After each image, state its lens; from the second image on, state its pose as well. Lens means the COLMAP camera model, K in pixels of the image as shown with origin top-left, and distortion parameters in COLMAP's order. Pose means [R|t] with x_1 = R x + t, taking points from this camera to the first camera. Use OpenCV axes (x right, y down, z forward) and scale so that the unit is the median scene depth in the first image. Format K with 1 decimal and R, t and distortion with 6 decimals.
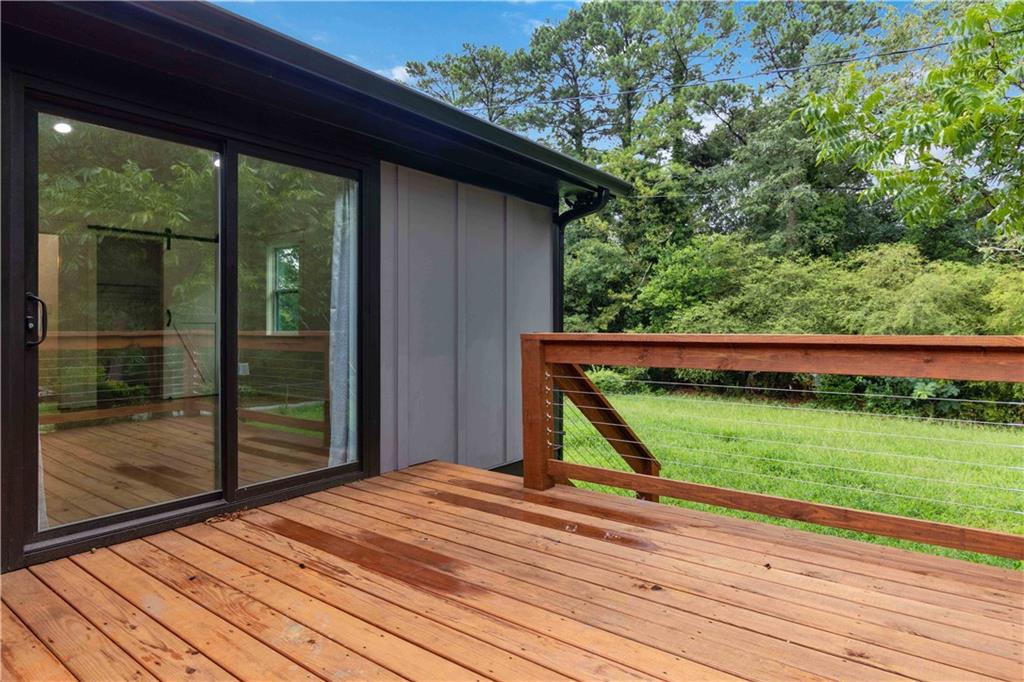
lens RADIAL K [[590.5, 0, 507.0], [0, 590.5, 324.2], [0, 0, 1]] dist [0.000103, -0.002515]
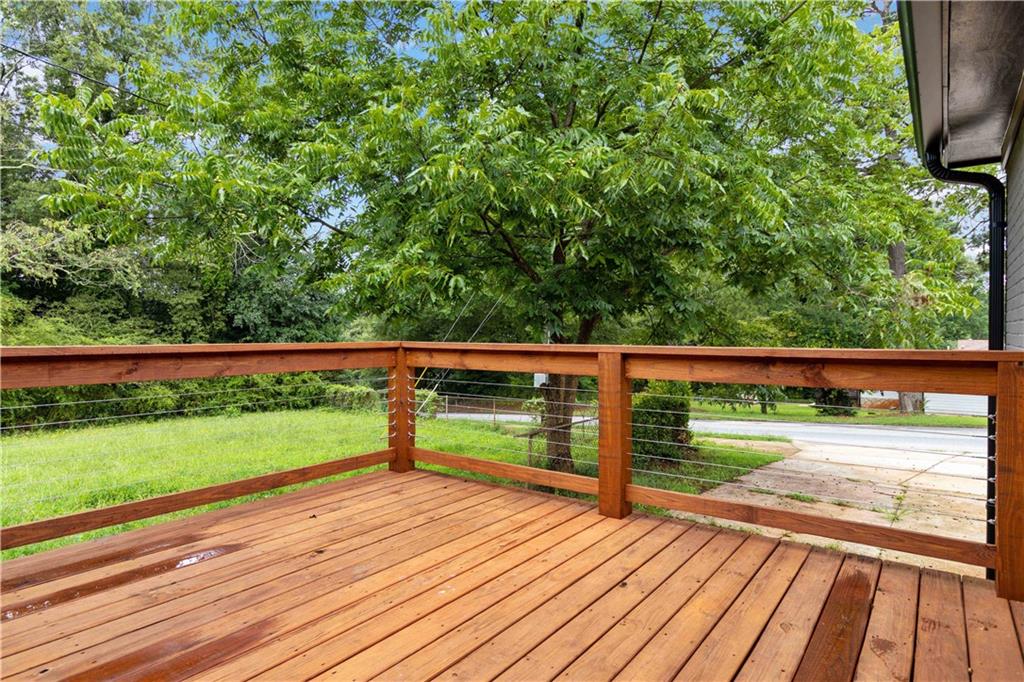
lens RADIAL K [[590.5, 0, 504.6], [0, 590.5, 339.8], [0, 0, 1]] dist [0.000103, -0.002515]
pose [[-0.027374, -0.002388, 0.999622, -0.567839], [-0.004836, 0.999986, 0.002256, 0.003189], [-0.999614, -0.004772, -0.027385, 0.381807]]
